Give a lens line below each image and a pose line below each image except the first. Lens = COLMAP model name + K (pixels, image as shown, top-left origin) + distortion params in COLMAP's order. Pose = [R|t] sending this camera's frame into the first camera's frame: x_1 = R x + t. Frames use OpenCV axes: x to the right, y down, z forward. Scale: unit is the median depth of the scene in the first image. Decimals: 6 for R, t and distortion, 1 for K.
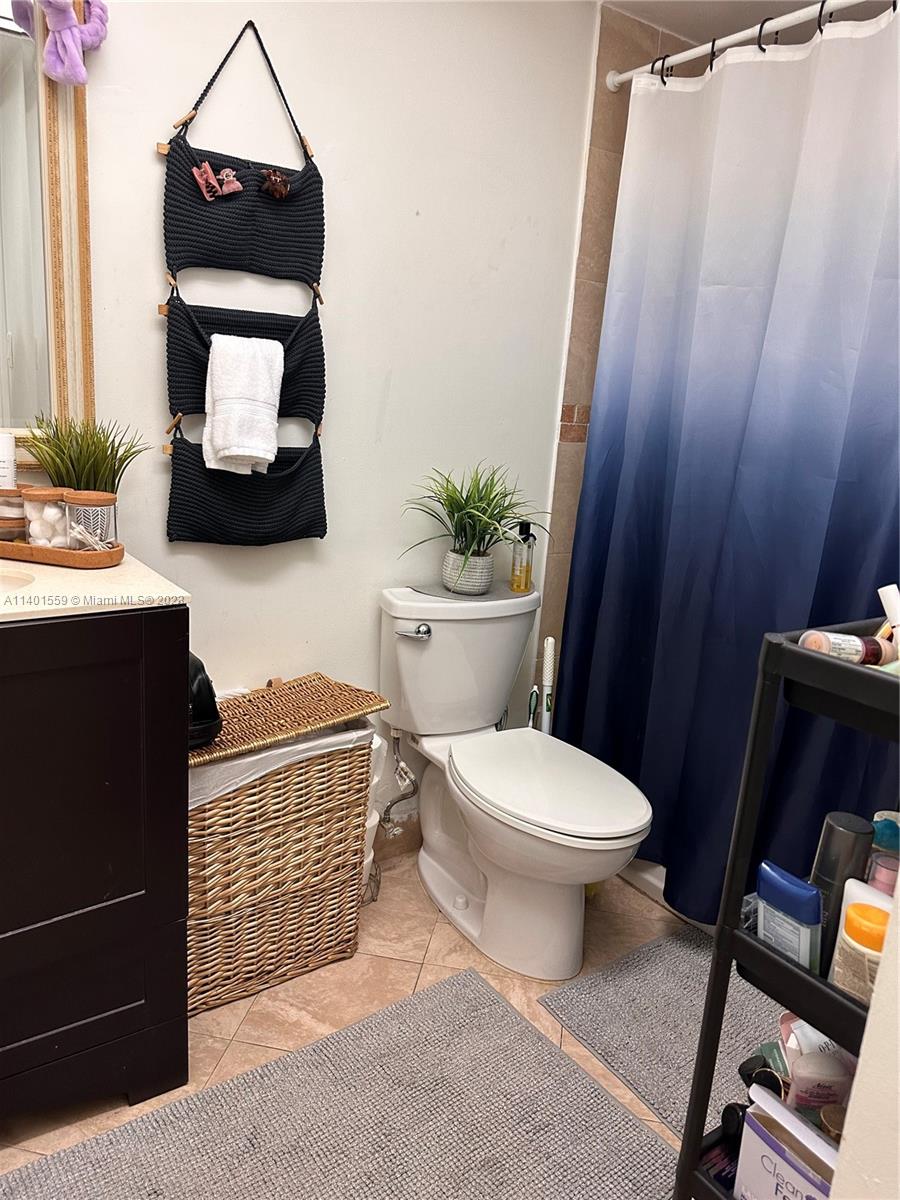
lens RADIAL K [[836.7, 0, 443.2], [0, 836.7, 602.7], [0, 0, 1]] dist [0.152158, -0.276995]
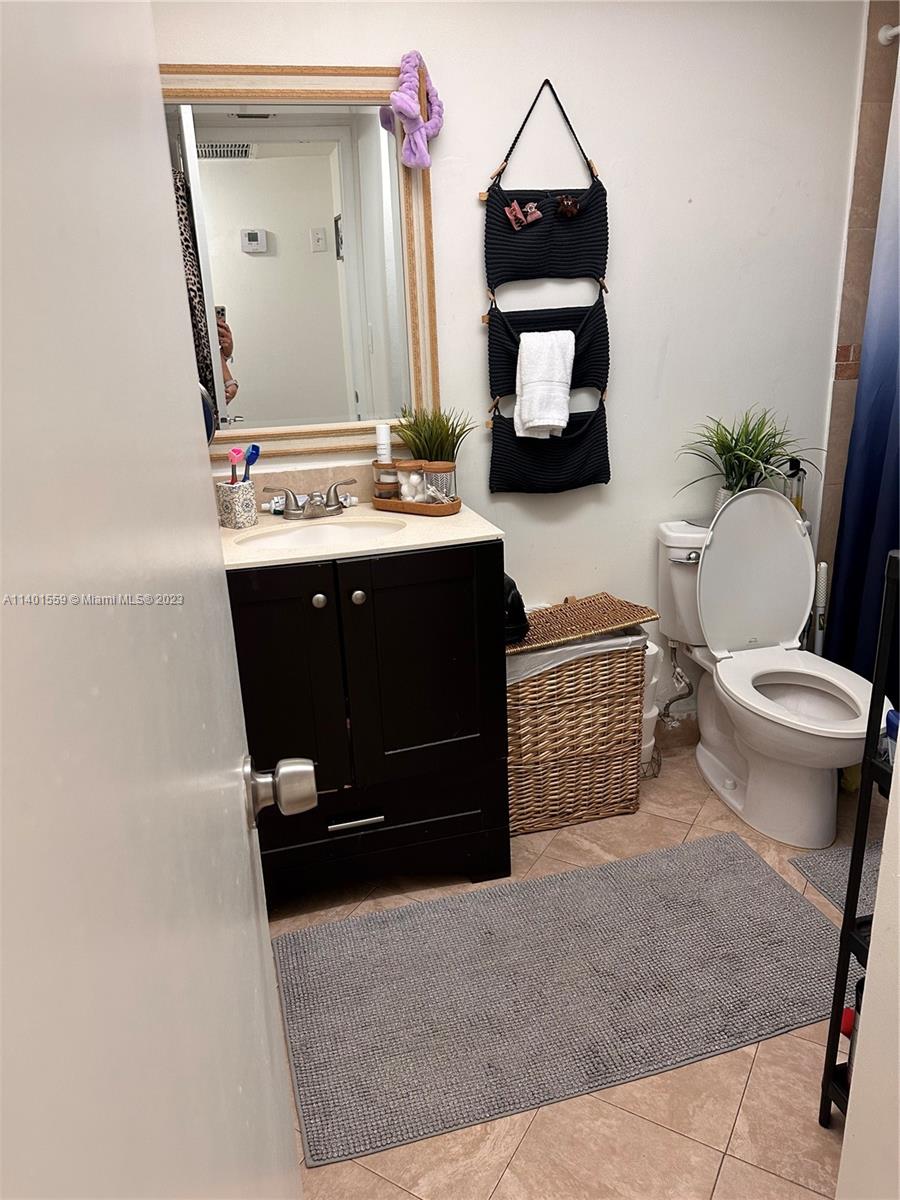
lens RADIAL K [[836.7, 0, 443.2], [0, 836.7, 602.7], [0, 0, 1]] dist [0.152158, -0.276995]
pose [[0.930633, 0.008553, -0.365853, 0.096156], [0.020471, 0.996945, 0.075382, -0.000422], [0.365380, -0.077642, 0.927615, -0.279866]]
